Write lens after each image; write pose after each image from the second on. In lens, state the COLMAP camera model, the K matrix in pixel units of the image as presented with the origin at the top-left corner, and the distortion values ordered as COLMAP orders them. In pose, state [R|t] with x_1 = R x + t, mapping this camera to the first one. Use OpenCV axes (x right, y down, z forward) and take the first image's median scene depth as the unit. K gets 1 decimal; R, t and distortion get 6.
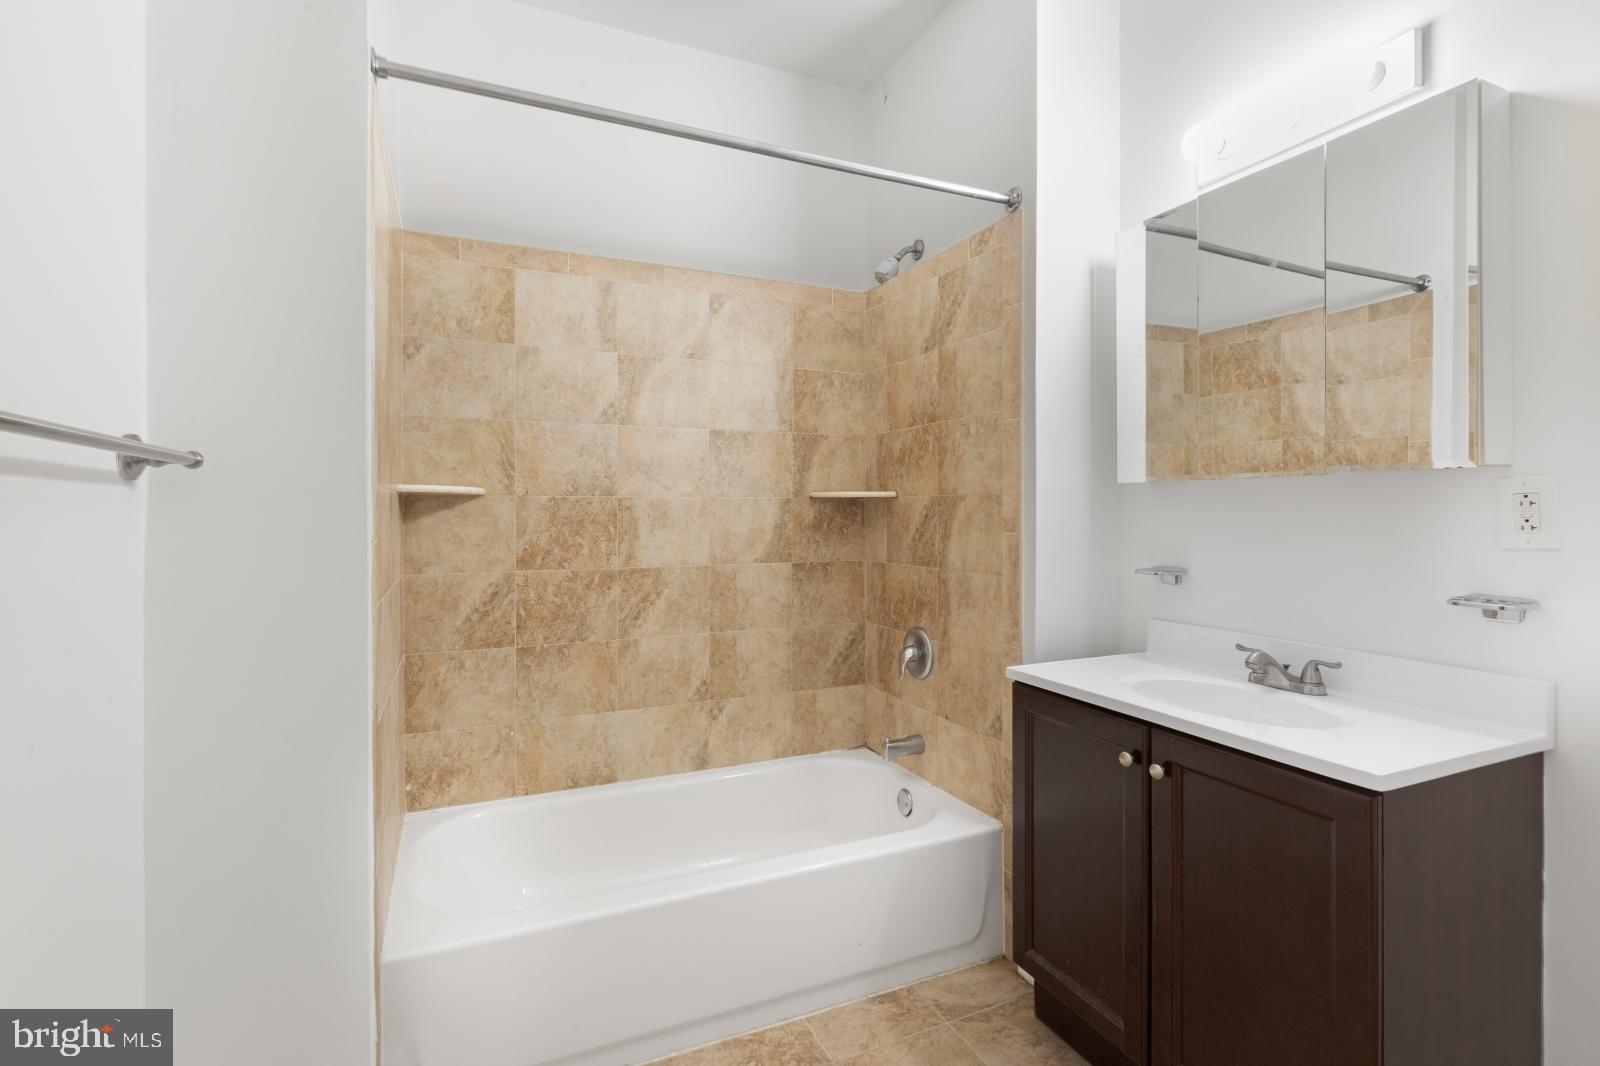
lens RADIAL K [[736.4, 0, 797.4], [0, 736.4, 518.7], [0, 0, 1]] dist [0.002979, -0.000720]
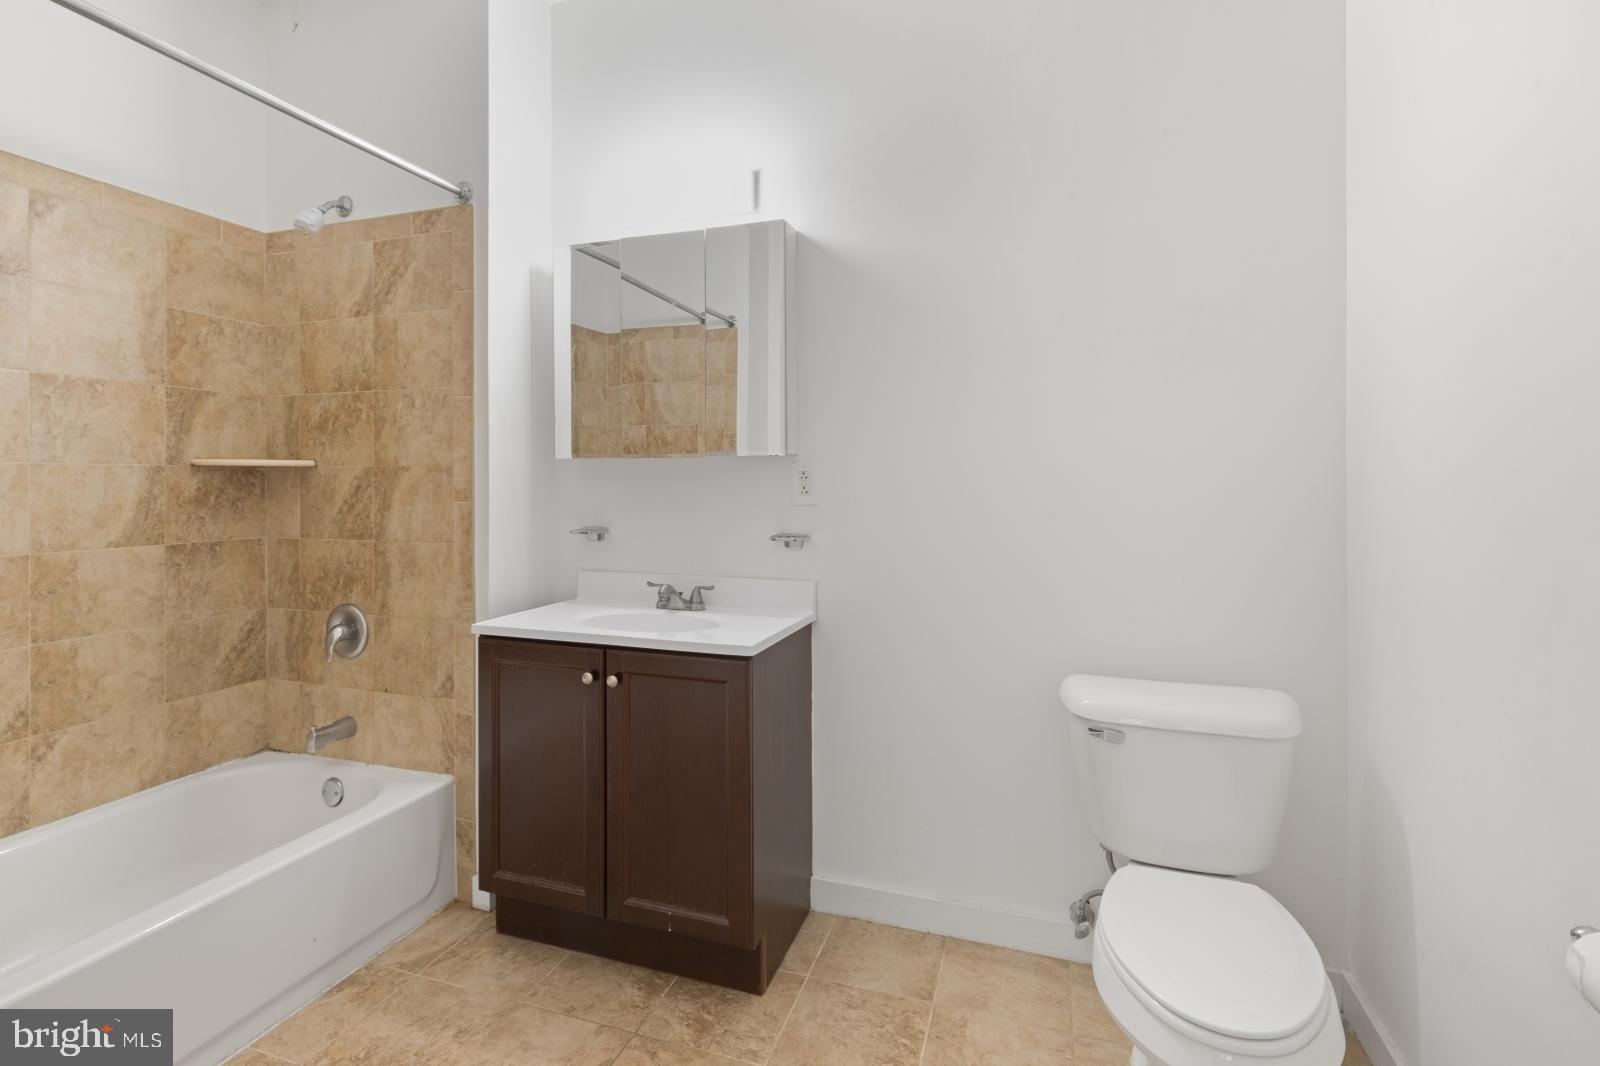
lens RADIAL K [[755.3, 0, 789.2], [0, 755.3, 498.6], [0, 0, 1]] dist [0.001476, -0.000532]
pose [[0.683563, -0.015090, 0.729735, -0.153642], [0.006965, 0.999876, 0.014151, 0.001320], [-0.729858, -0.004591, 0.683584, -0.081000]]
